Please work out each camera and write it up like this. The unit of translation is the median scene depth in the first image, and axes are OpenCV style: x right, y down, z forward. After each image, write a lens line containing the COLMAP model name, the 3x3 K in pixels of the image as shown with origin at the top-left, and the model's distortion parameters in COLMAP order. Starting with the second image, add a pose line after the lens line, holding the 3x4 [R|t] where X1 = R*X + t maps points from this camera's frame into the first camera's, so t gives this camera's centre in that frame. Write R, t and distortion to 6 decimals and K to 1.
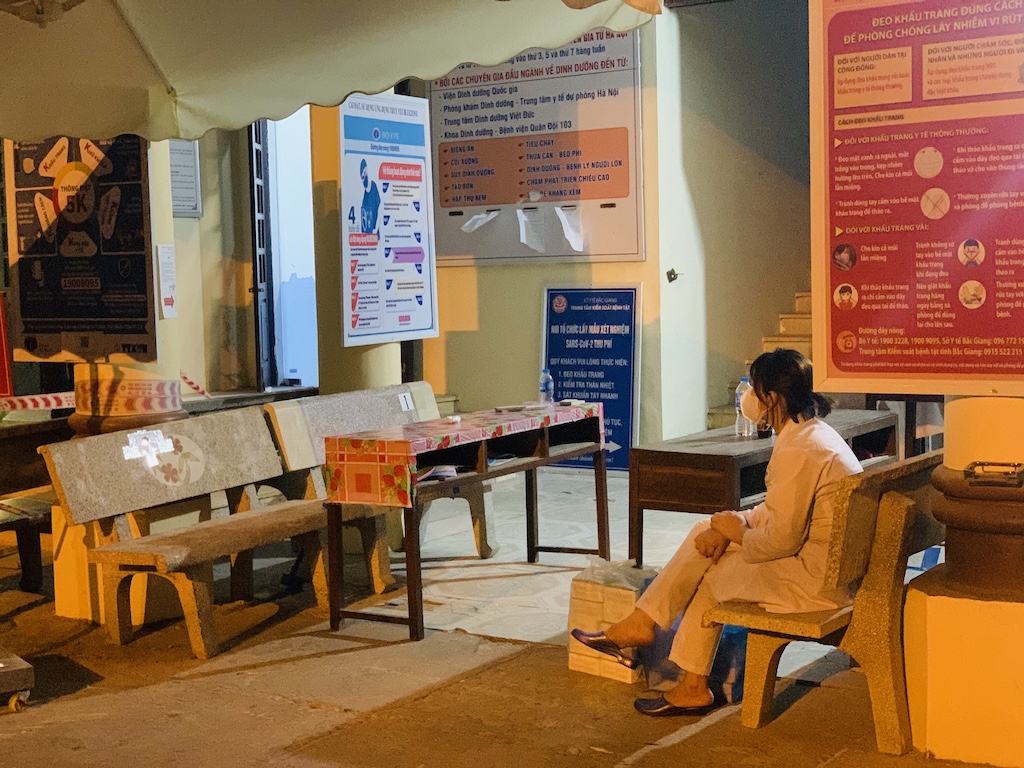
lens RADIAL K [[1563.5, 0, 512.3], [0, 1563.5, 384.6], [0, 0, 1]] dist [0.013631, 0.000000]
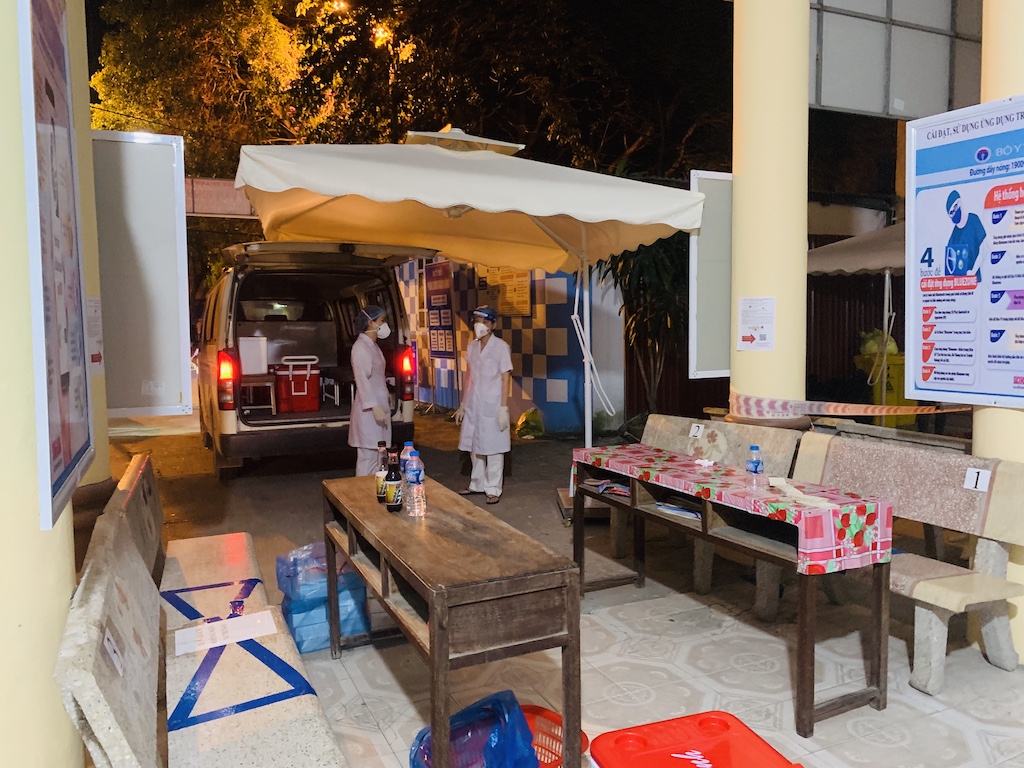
lens RADIAL K [[782.8, 0, 512.9], [0, 782.8, 383.8], [0, 0, 1]] dist [-0.013834, -0.006966]
pose [[-0.525912, 0.094386, -0.845286, 0.408495], [-0.044311, 0.989433, 0.138051, -0.086111], [0.849384, 0.110058, -0.516173, 1.020297]]
